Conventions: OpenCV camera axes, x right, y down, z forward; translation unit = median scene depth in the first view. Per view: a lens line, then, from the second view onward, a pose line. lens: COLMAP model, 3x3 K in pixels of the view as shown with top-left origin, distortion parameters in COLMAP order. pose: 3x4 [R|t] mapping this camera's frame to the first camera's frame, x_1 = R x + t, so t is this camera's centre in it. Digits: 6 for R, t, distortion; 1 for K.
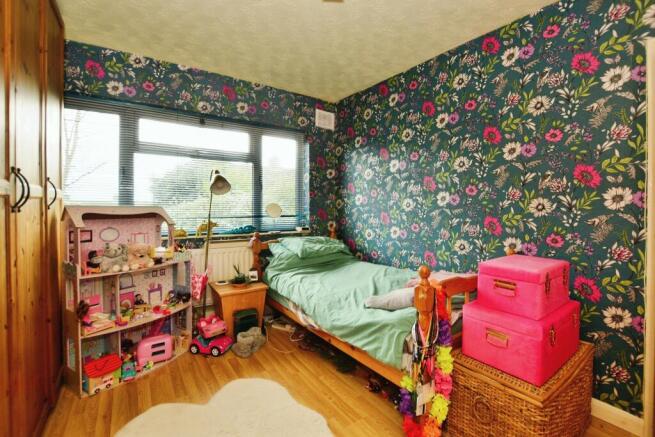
lens RADIAL K [[295.3, 0, 345.9], [0, 295.3, 204.4], [0, 0, 1]] dist [-0.037815, 0.006047]
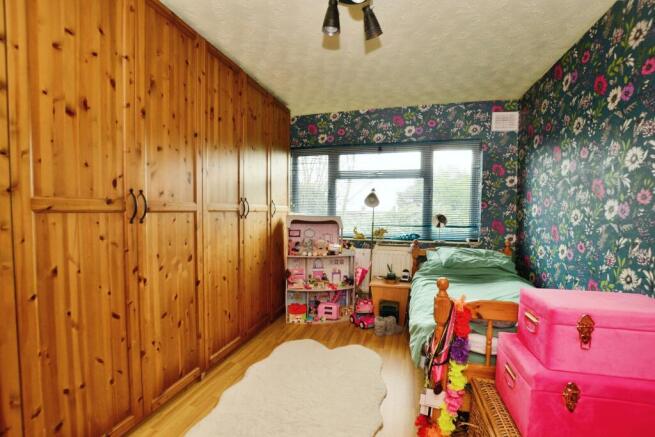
lens RADIAL K [[290.0, 0, 329.7], [0, 290.0, 224.5], [0, 0, 1]] dist [-0.035373, 0.006853]
pose [[0.640448, 0.030913, -0.767379, 0.394908], [-0.004233, 0.999316, 0.036724, -0.004639], [0.767990, -0.020272, 0.640141, 0.034389]]
